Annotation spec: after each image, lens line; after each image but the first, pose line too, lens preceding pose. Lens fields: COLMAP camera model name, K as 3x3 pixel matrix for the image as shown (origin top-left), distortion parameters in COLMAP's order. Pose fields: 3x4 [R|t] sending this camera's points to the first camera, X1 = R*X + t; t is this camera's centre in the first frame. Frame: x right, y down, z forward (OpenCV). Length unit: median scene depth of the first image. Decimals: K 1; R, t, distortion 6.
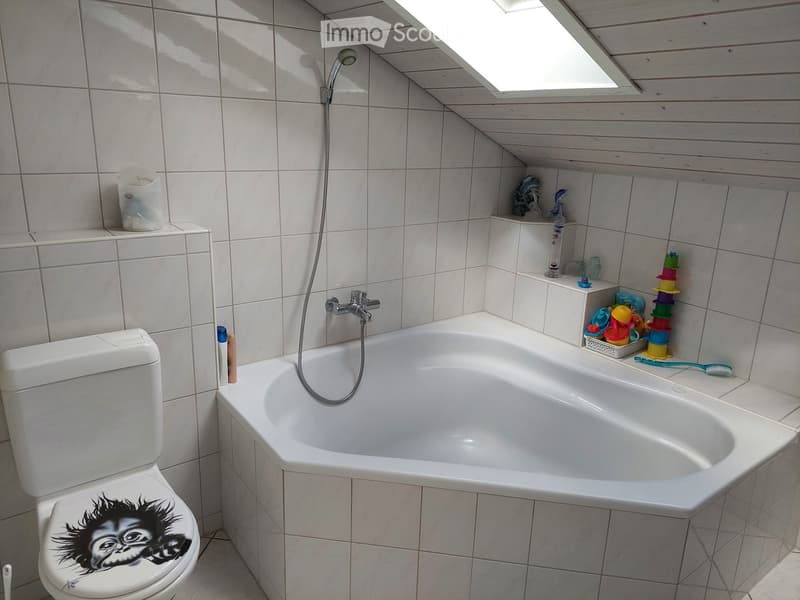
lens RADIAL K [[571.7, 0, 398.9], [0, 571.7, 281.7], [0, 0, 1]] dist [0.009744, 0.004520]
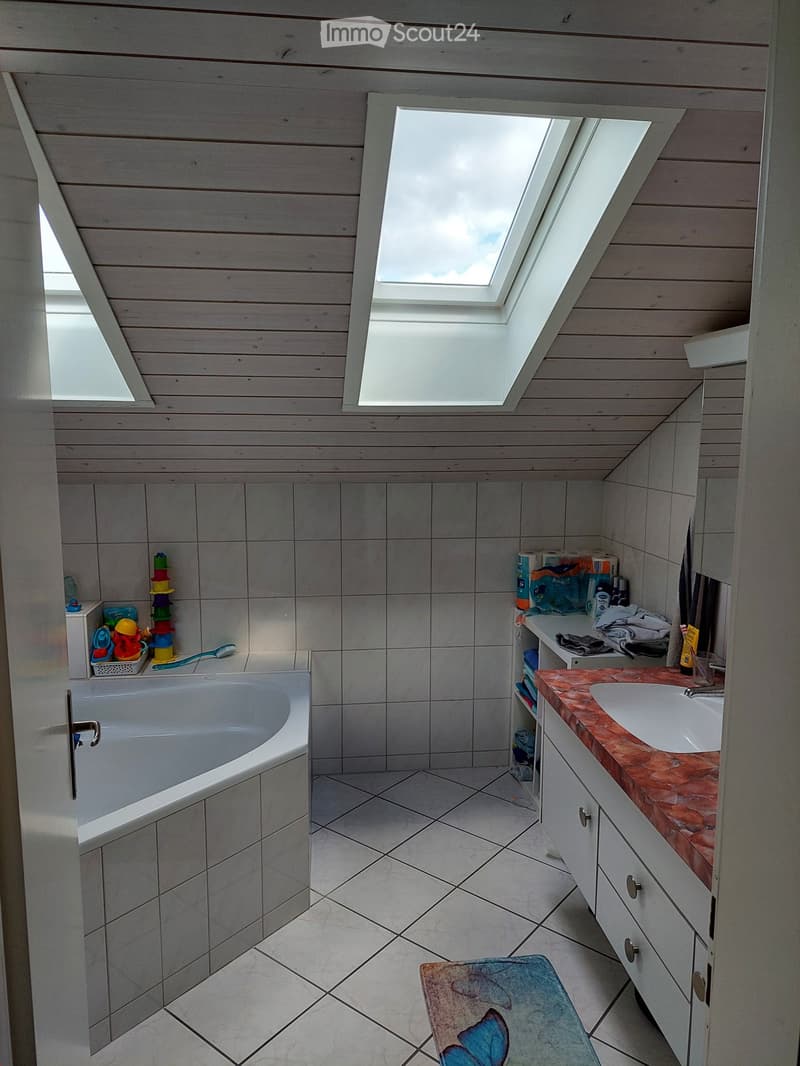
lens RADIAL K [[773.5, 0, 400.0], [0, 773.5, 533.0], [0, 0, 1]] dist [0.001882, 0.000329]
pose [[0.501181, -0.151035, 0.852060, -0.452306], [0.239998, 0.970284, 0.030825, -0.025595], [-0.831396, 0.189044, 0.522536, -0.064967]]
